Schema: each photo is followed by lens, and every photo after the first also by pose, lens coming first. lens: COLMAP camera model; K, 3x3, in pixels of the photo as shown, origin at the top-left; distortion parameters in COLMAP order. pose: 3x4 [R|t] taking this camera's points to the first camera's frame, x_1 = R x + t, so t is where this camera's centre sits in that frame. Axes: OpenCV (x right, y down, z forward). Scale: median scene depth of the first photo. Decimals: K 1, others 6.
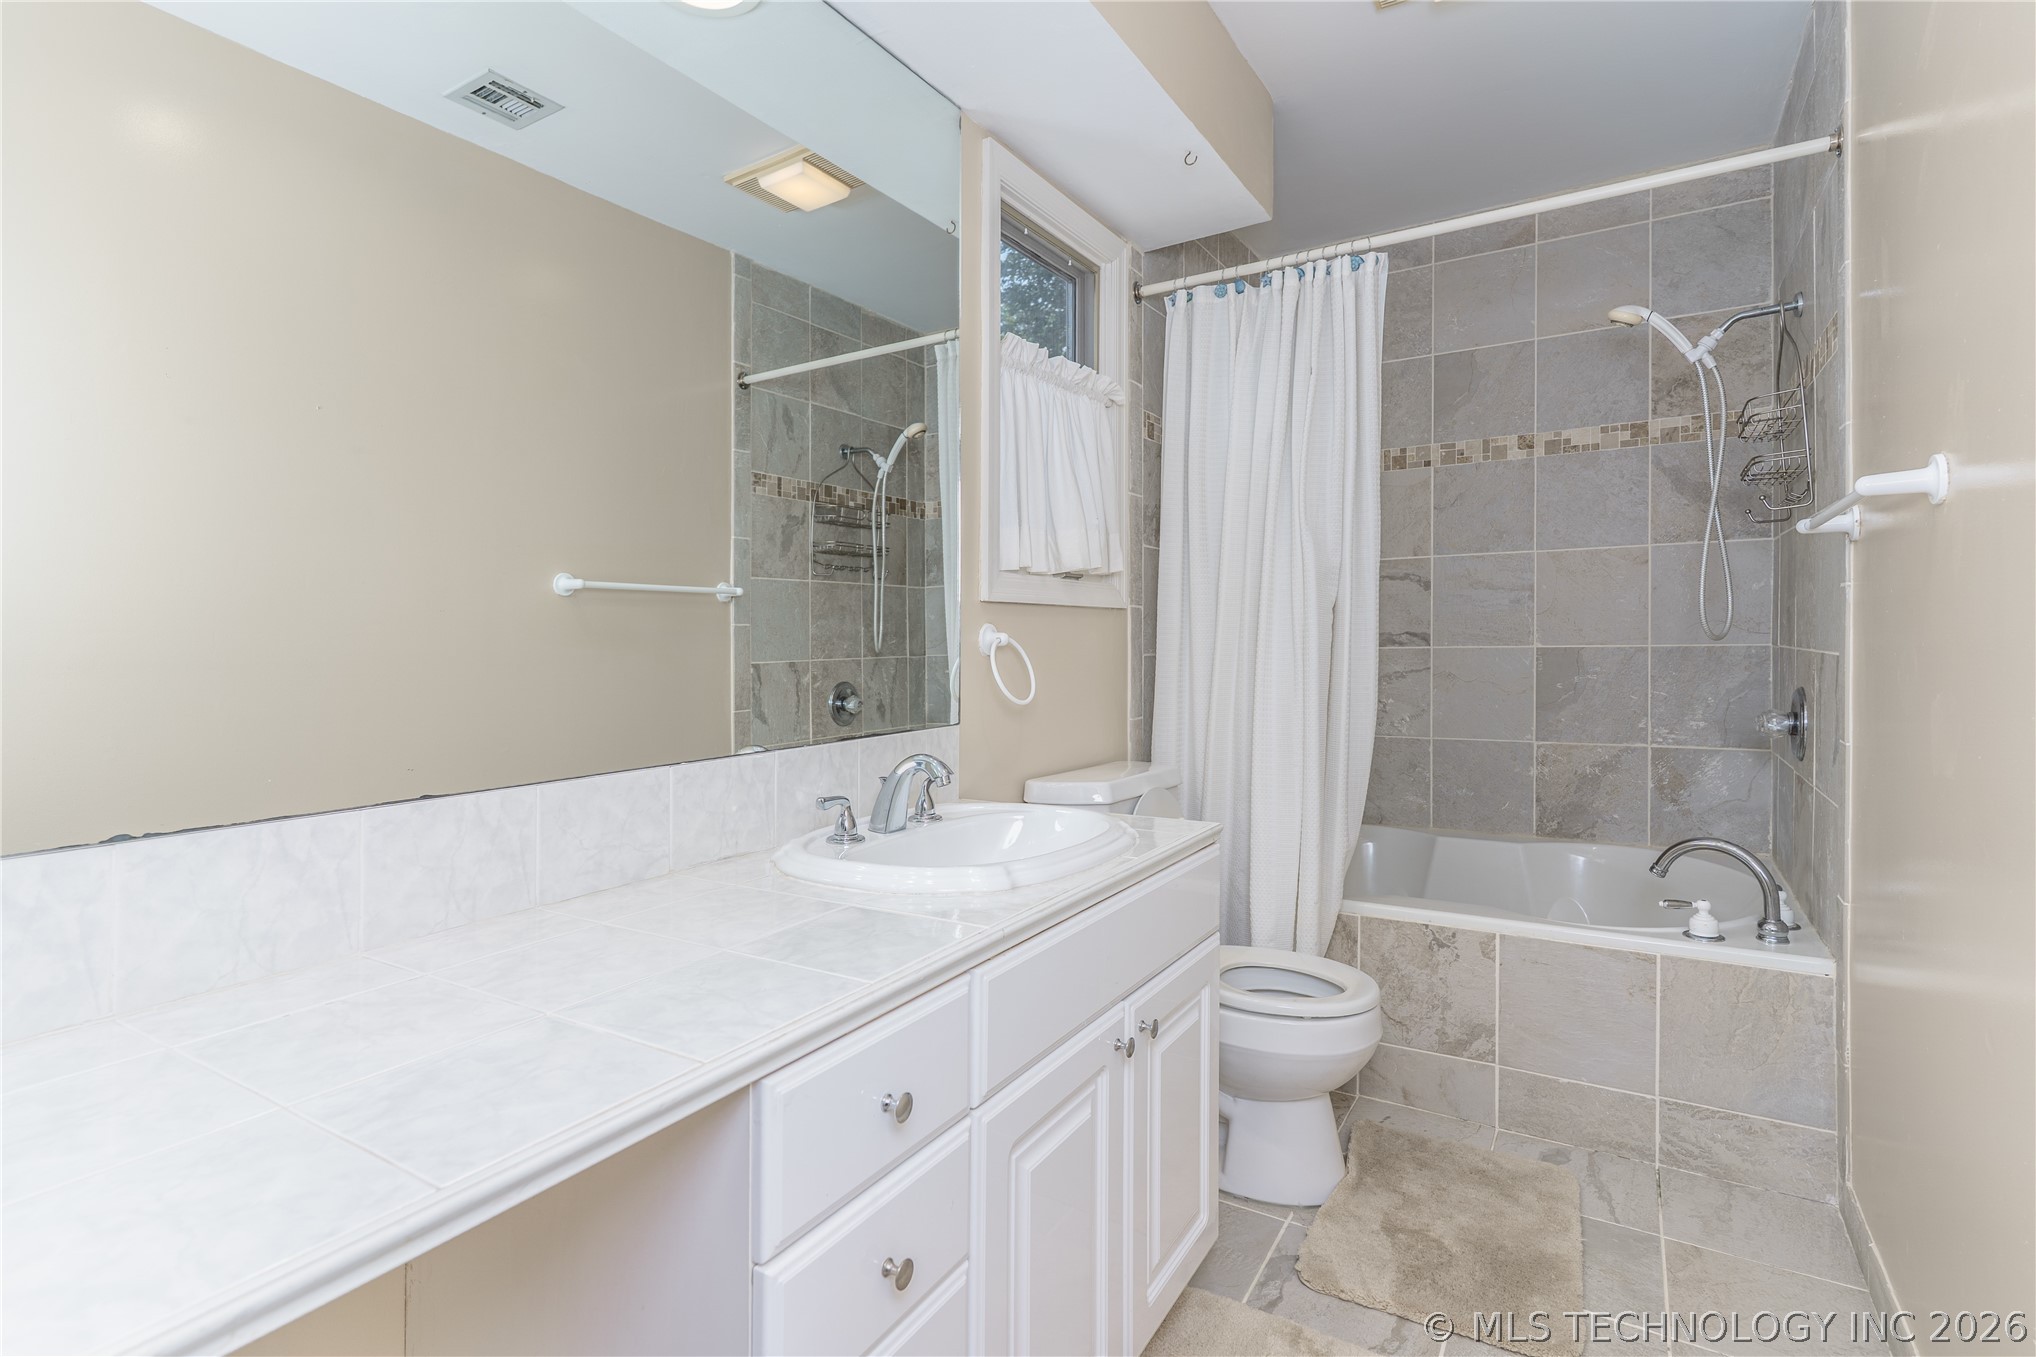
lens RADIAL K [[978.4, 0, 1001.6], [0, 978.4, 637.7], [0, 0, 1]] dist [0.007272, -0.000946]
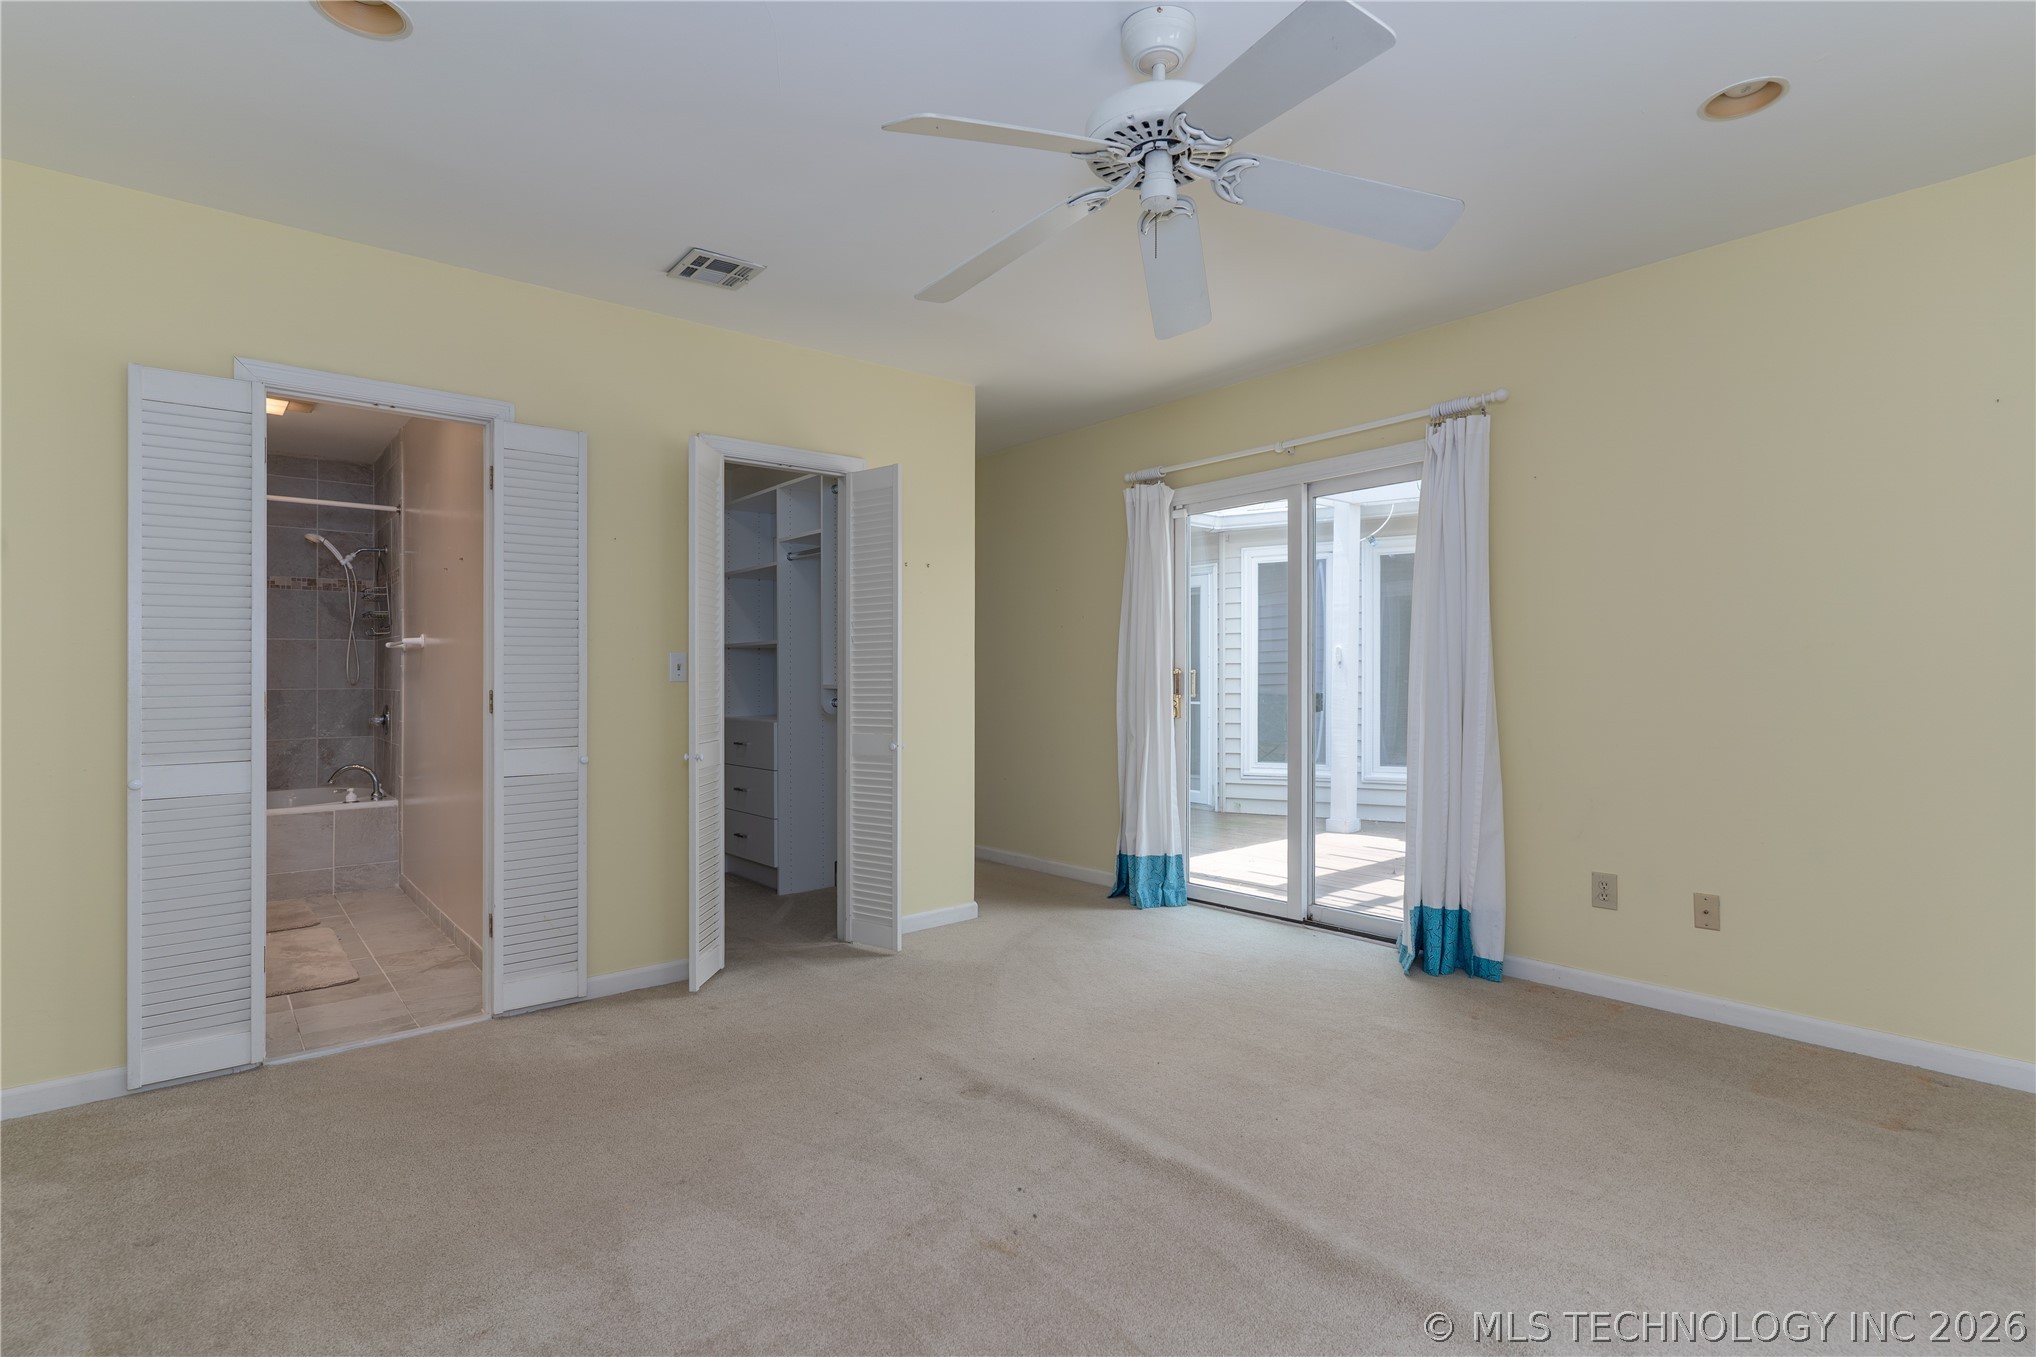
lens RADIAL K [[978.4, 0, 1019.7], [0, 978.4, 685.1], [0, 0, 1]] dist [0.007272, -0.000946]
pose [[0.303155, 0.003337, 0.952935, -0.988483], [0.001693, 0.999990, -0.004040, 0.013281], [-0.952940, 0.002838, 0.303147, -1.186275]]
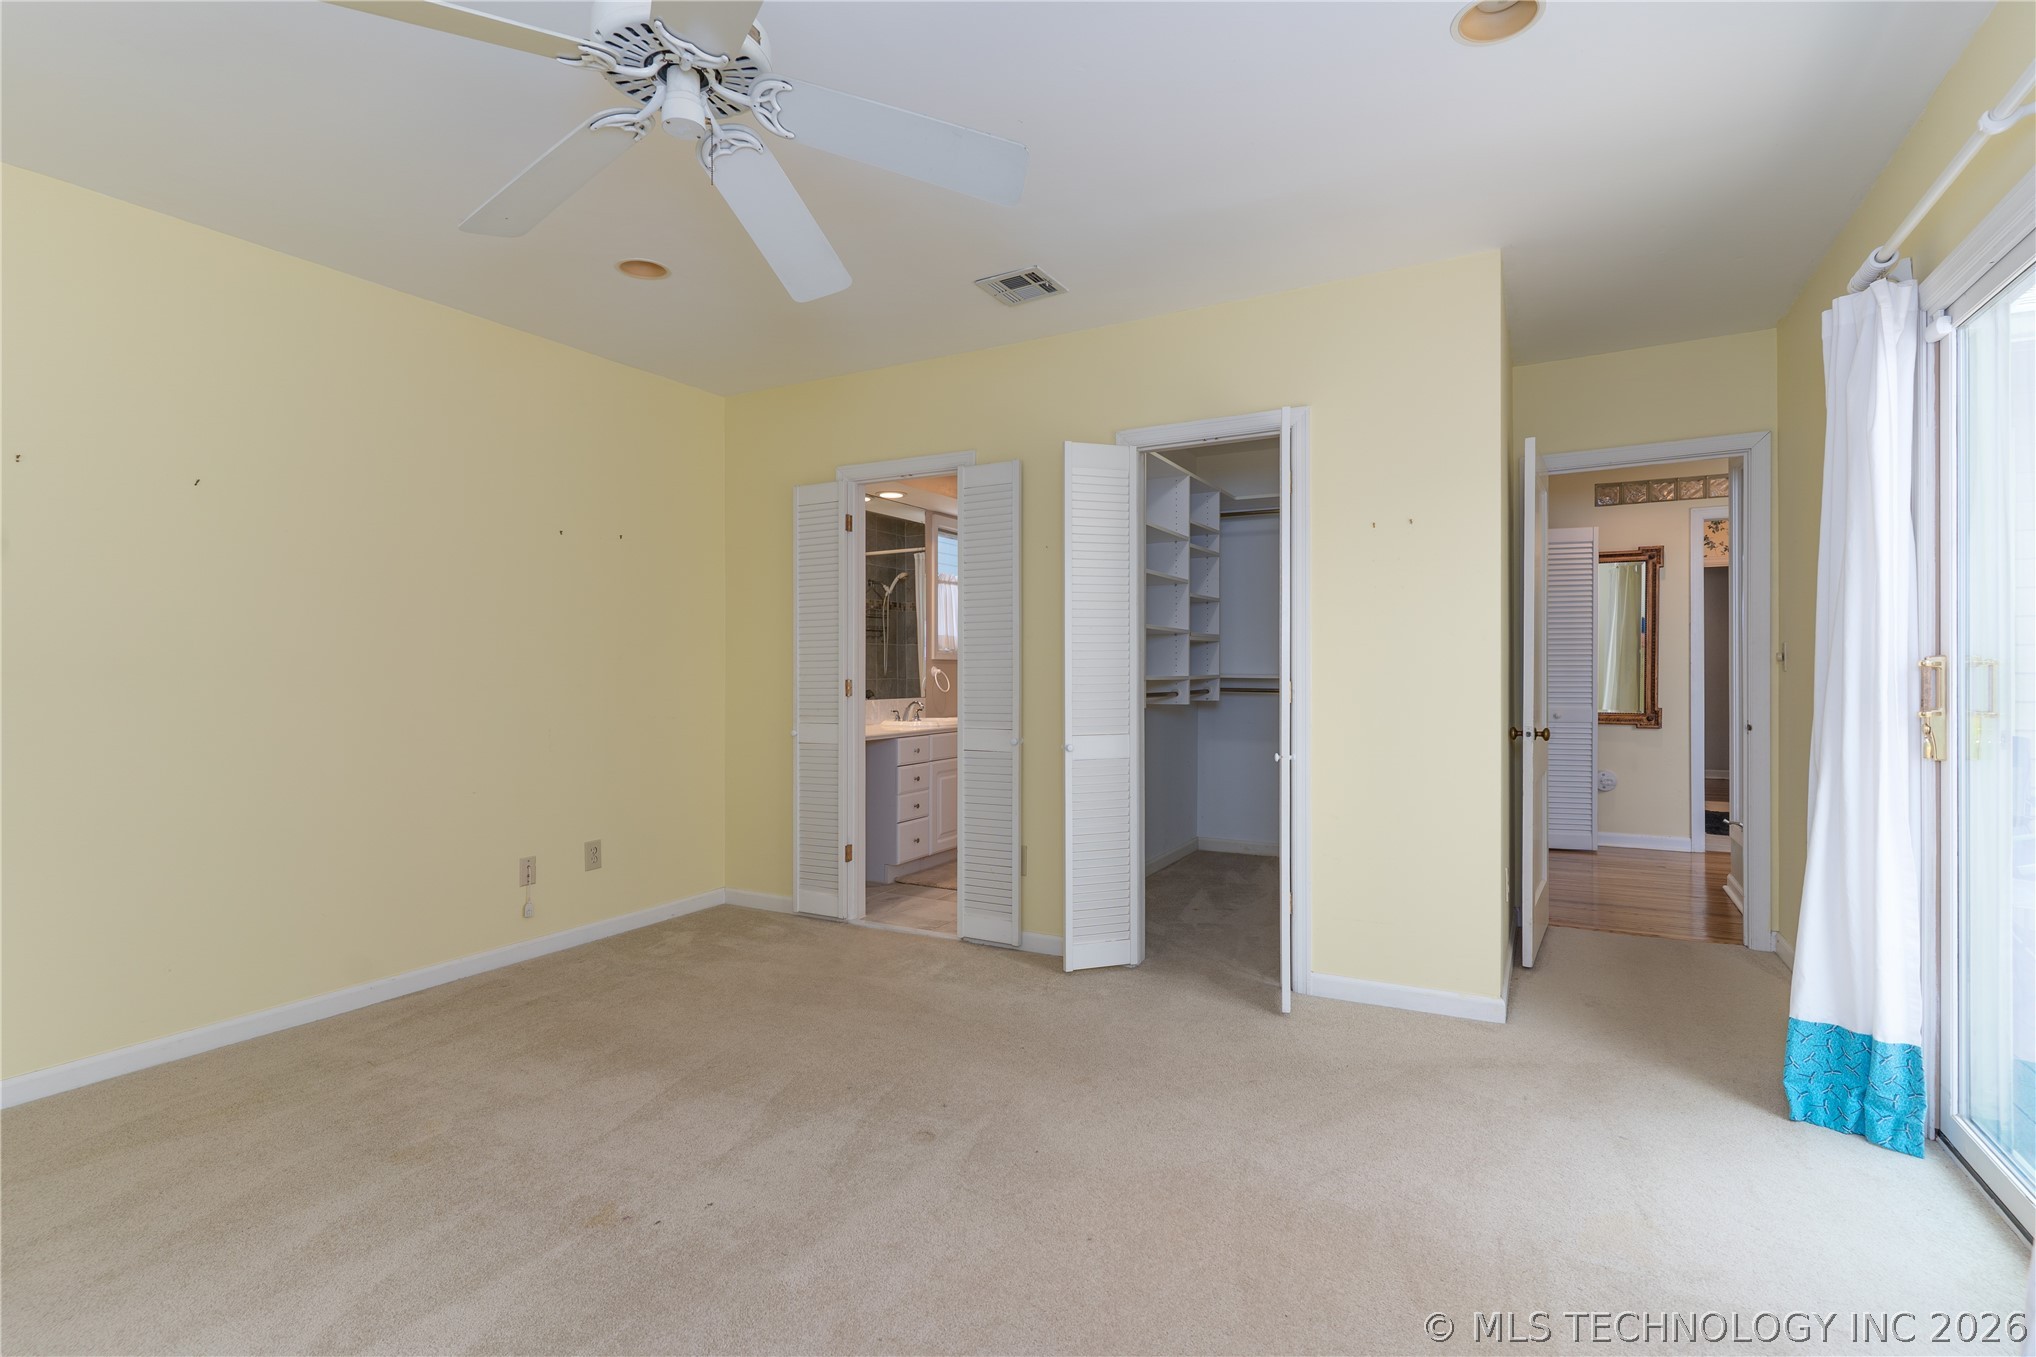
lens RADIAL K [[978.4, 0, 1011.8], [0, 978.4, 670.9], [0, 0, 1]] dist [0.007272, -0.000946]
pose [[0.998427, 0.007016, 0.055620, 0.050482], [-0.007280, 0.999963, 0.004558, -0.012240], [-0.055586, -0.004955, 0.998442, -1.783126]]
